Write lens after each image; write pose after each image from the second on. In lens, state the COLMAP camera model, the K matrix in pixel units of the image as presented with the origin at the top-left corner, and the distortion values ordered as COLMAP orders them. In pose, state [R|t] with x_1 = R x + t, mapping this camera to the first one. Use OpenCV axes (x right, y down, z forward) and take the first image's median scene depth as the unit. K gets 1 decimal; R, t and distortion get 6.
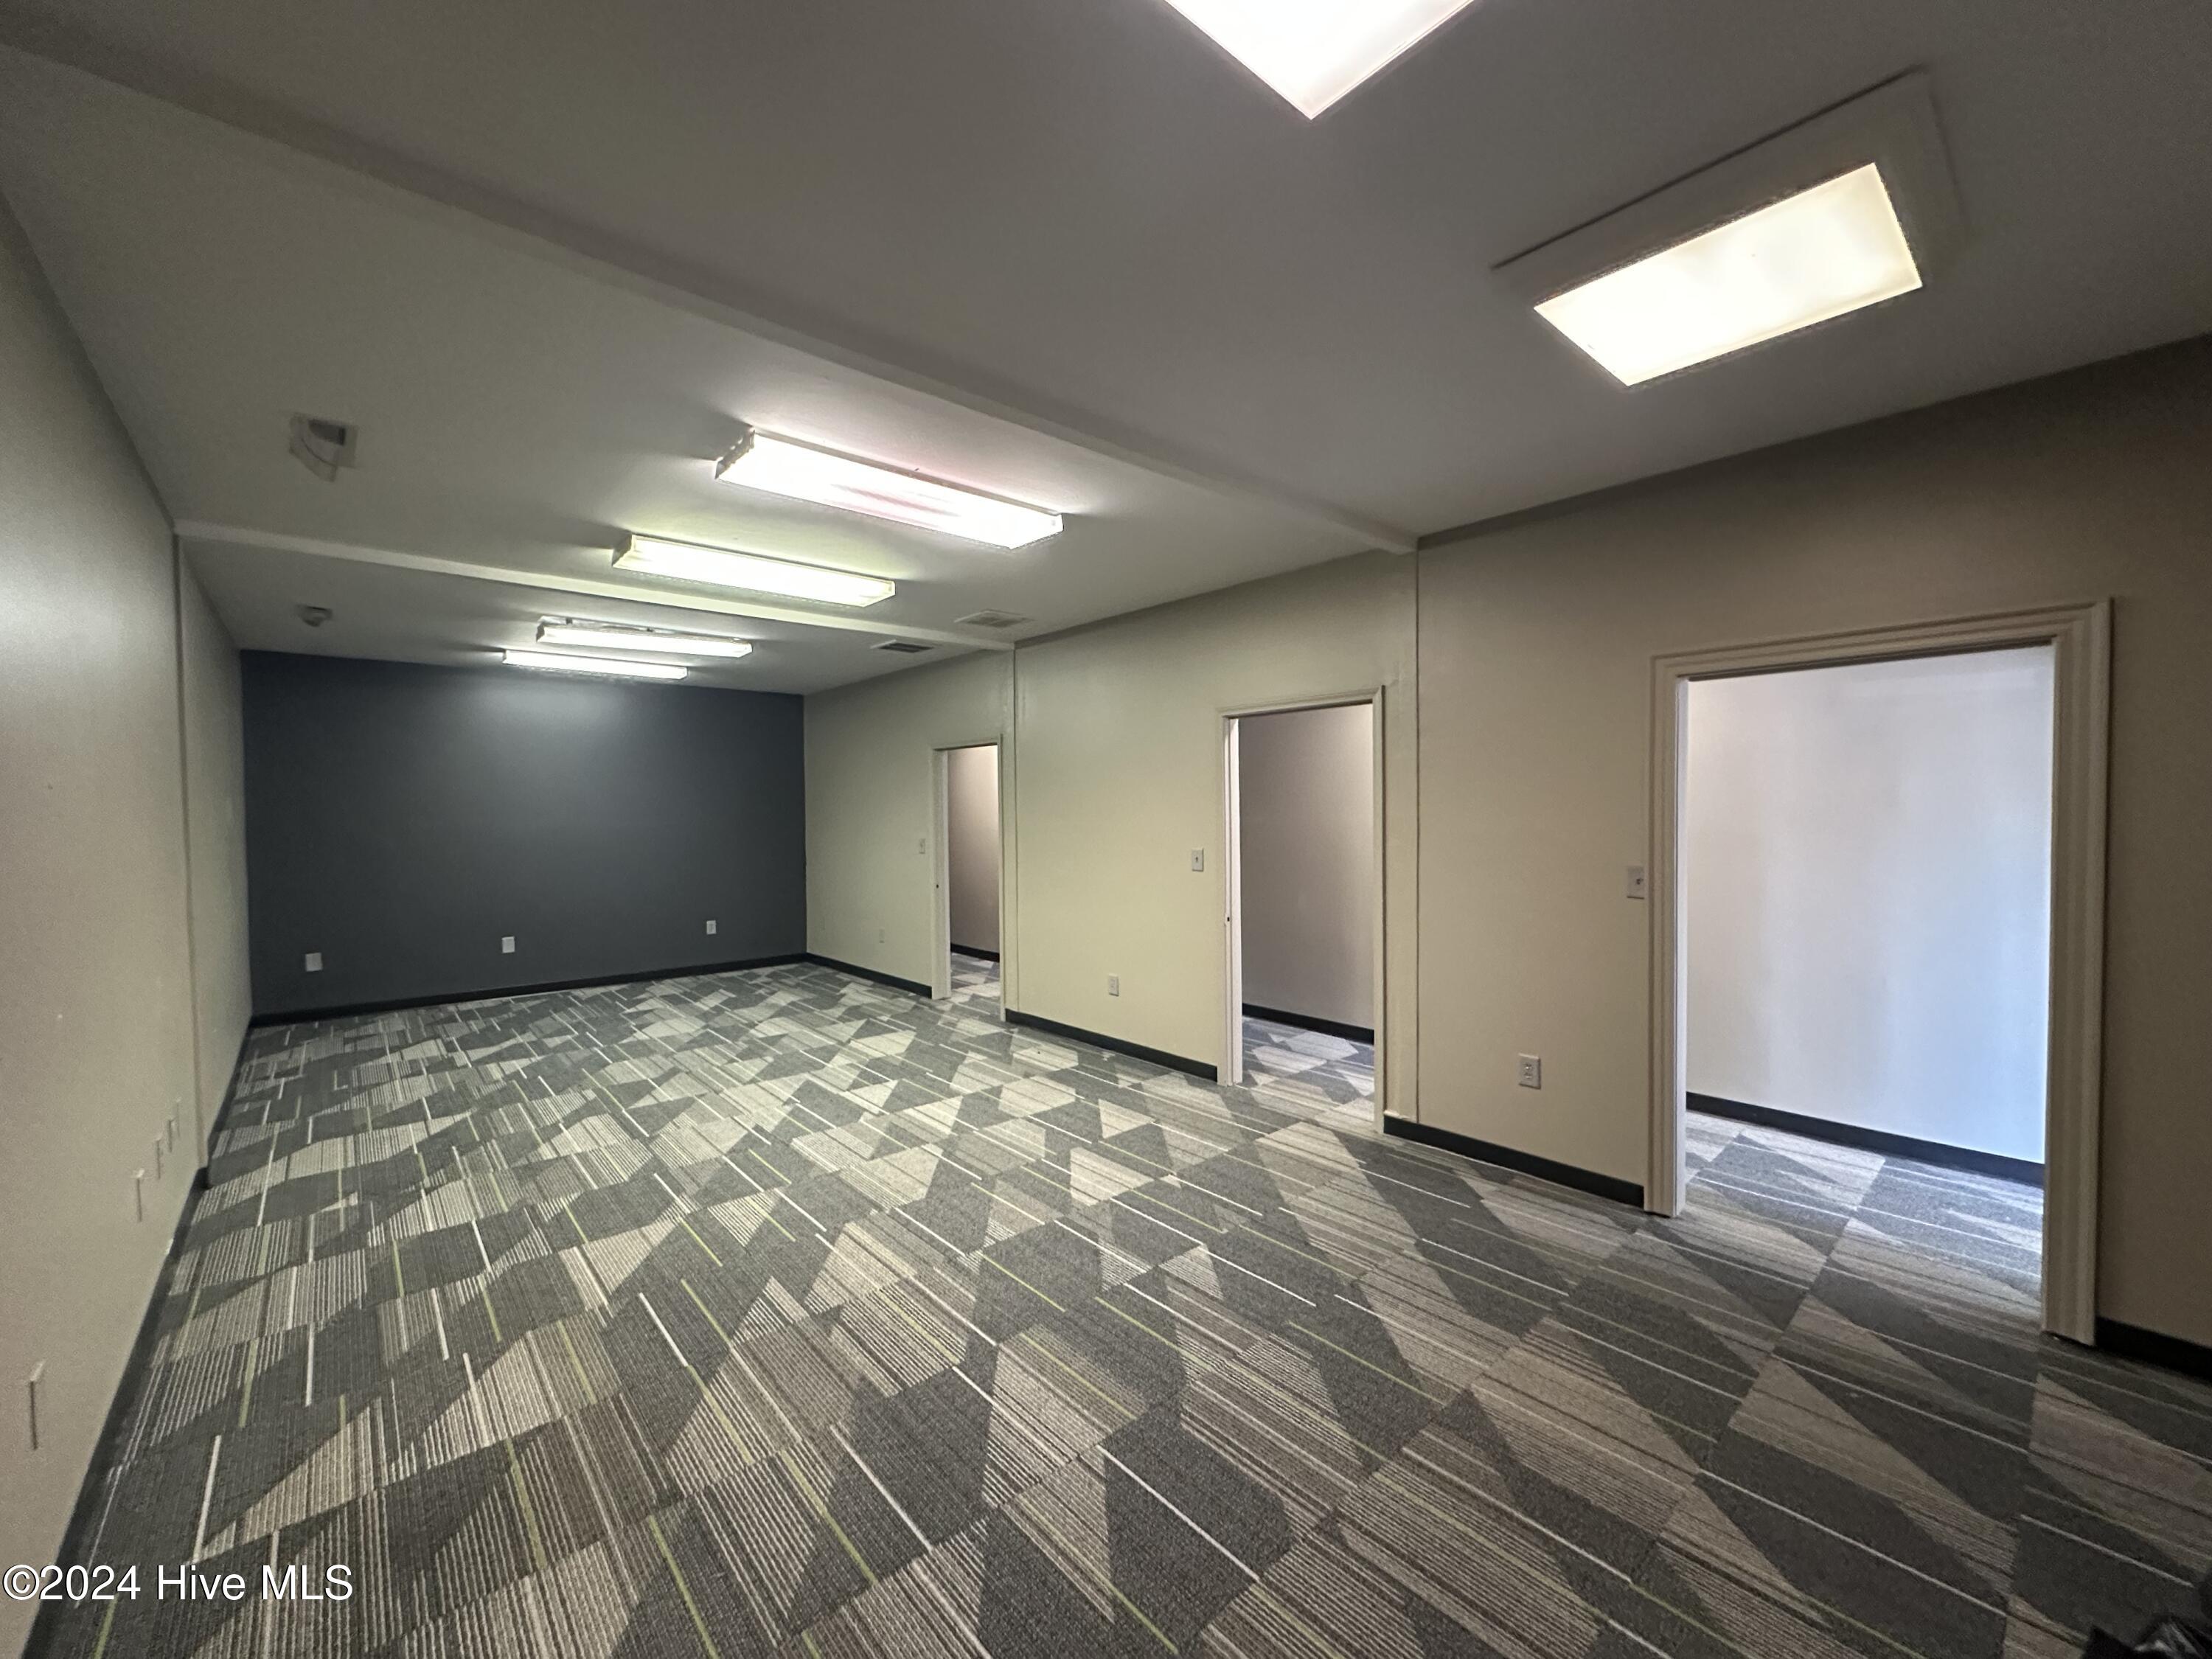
lens RADIAL K [[882.3, 0, 1106.0], [0, 882.3, 829.5], [0, 0, 1]] dist [0.002603, 0.000690]
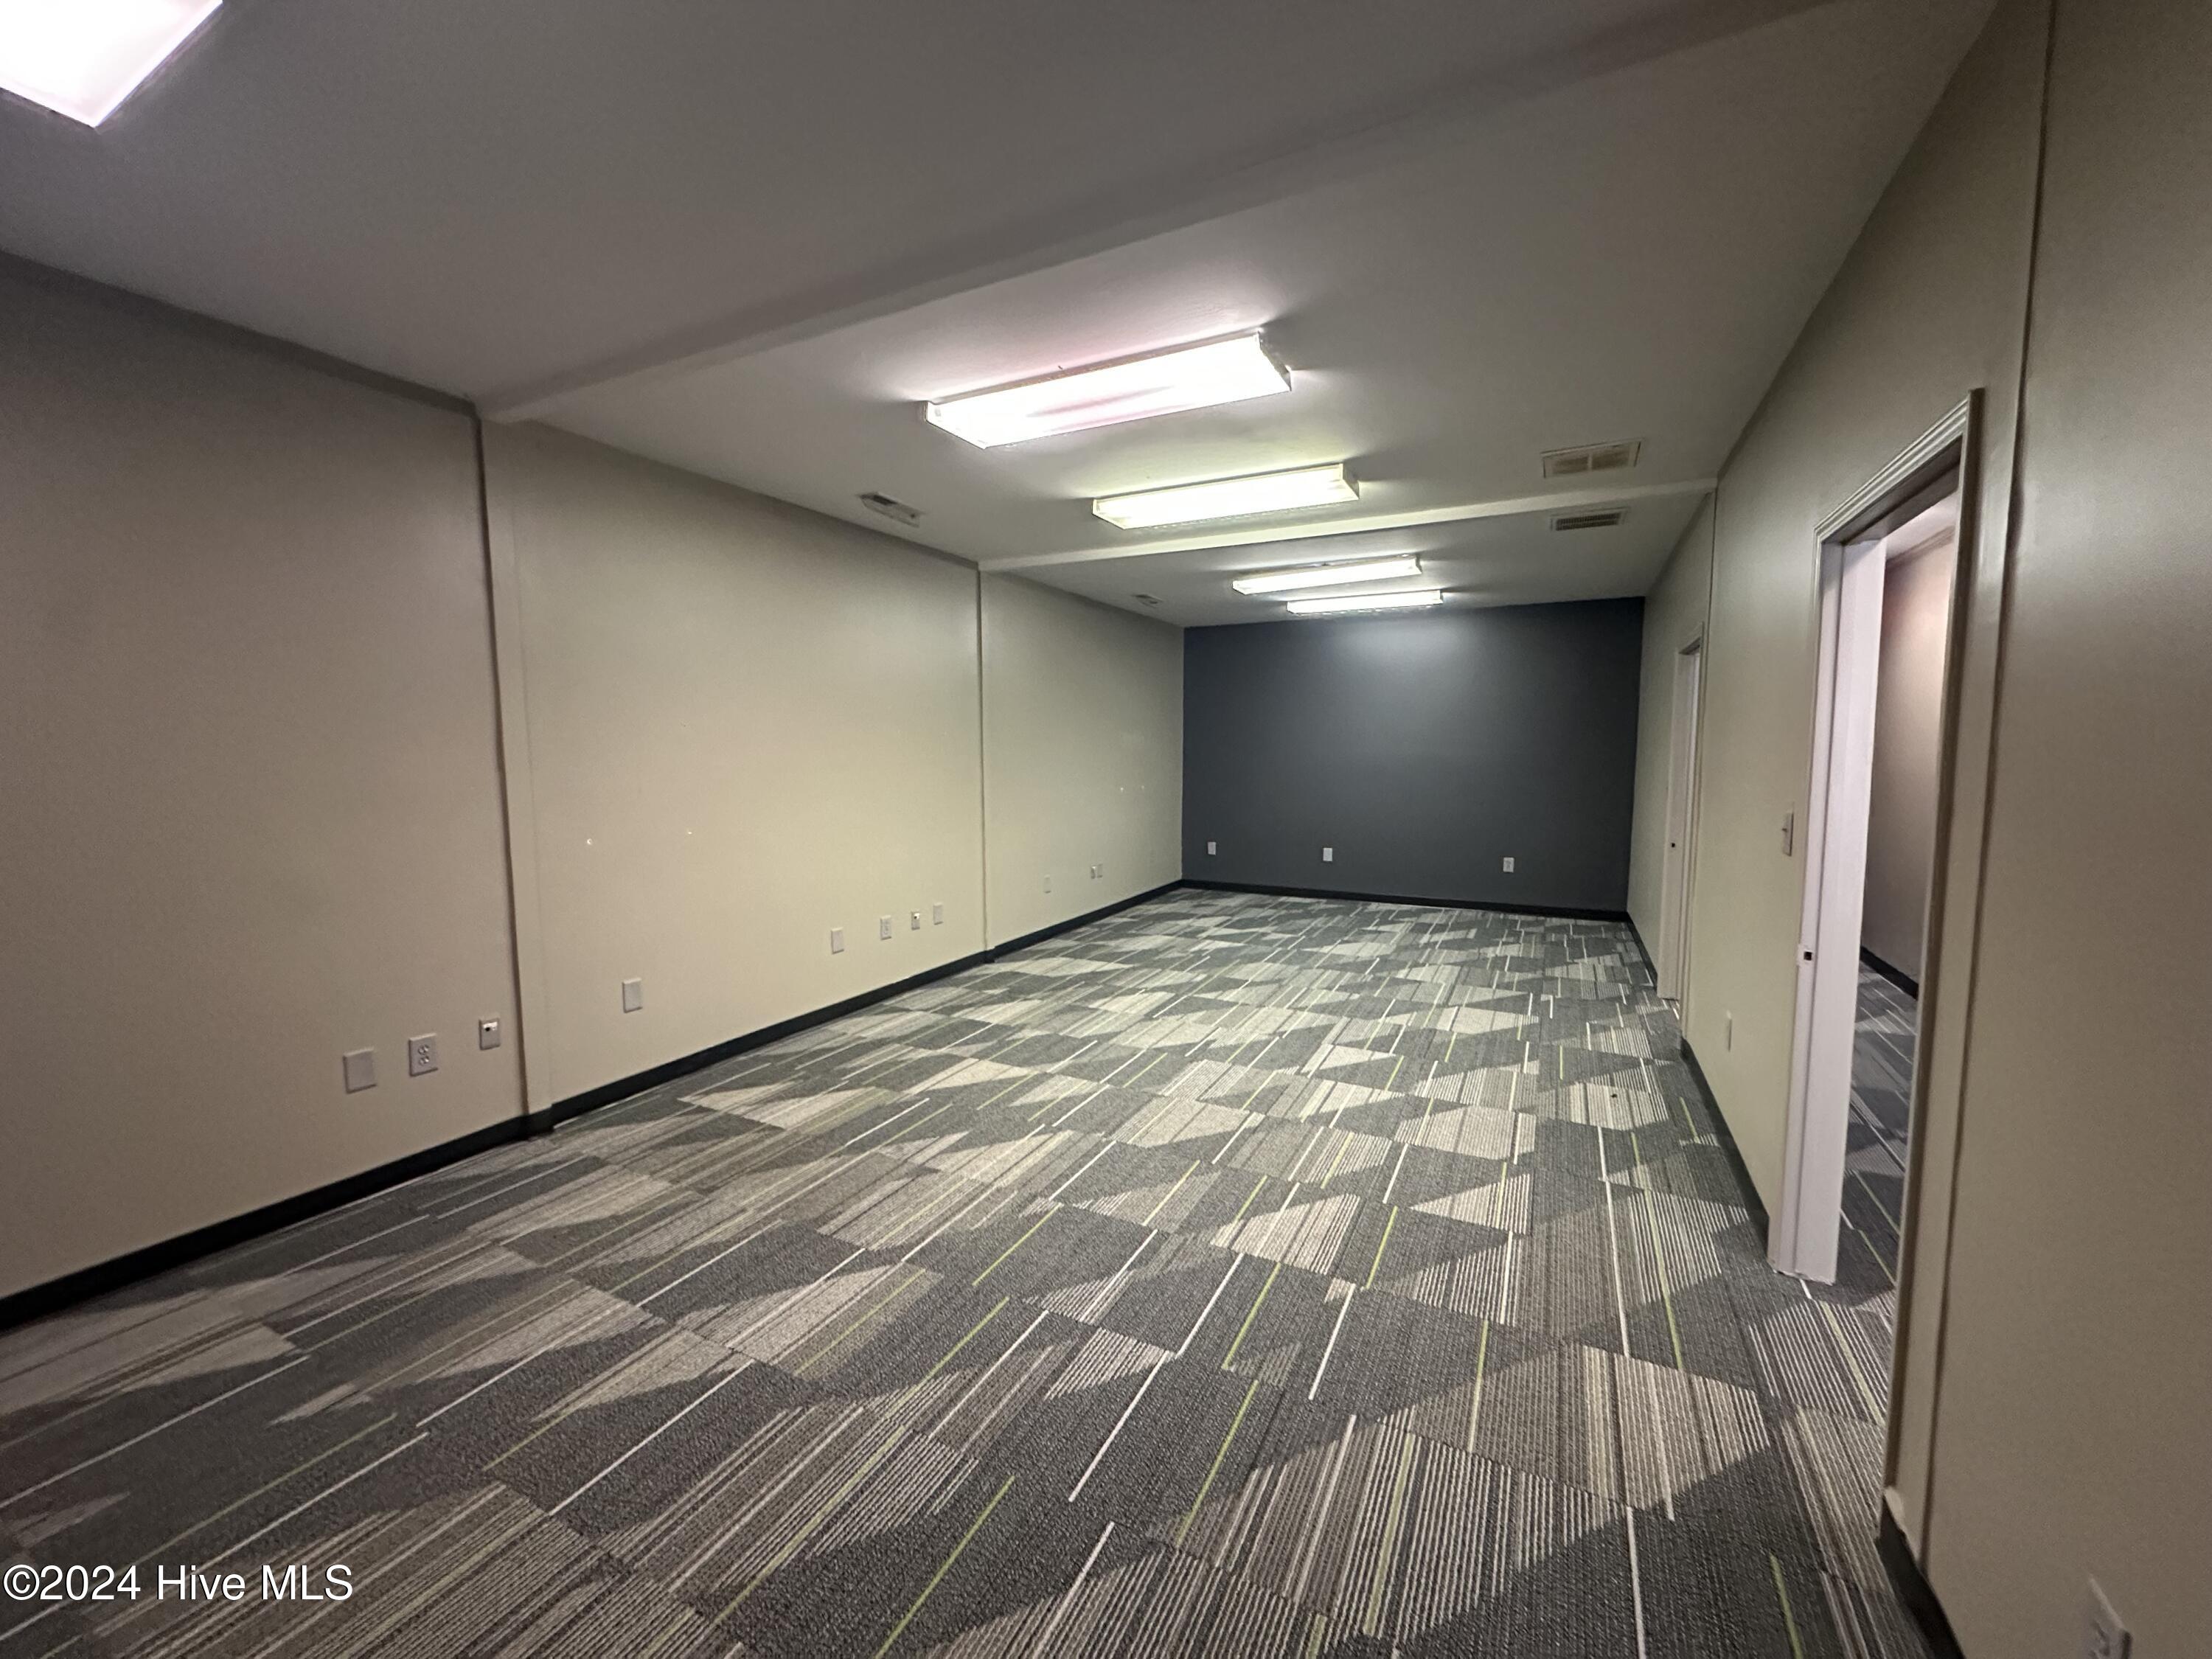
lens RADIAL K [[882.3, 0, 1106.0], [0, 882.3, 829.5], [0, 0, 1]] dist [0.002603, 0.000690]
pose [[0.363614, 0.094560, -0.926738, 0.554115], [-0.021579, 0.995423, 0.093102, -0.009402], [0.931300, -0.013855, 0.363990, 0.548084]]
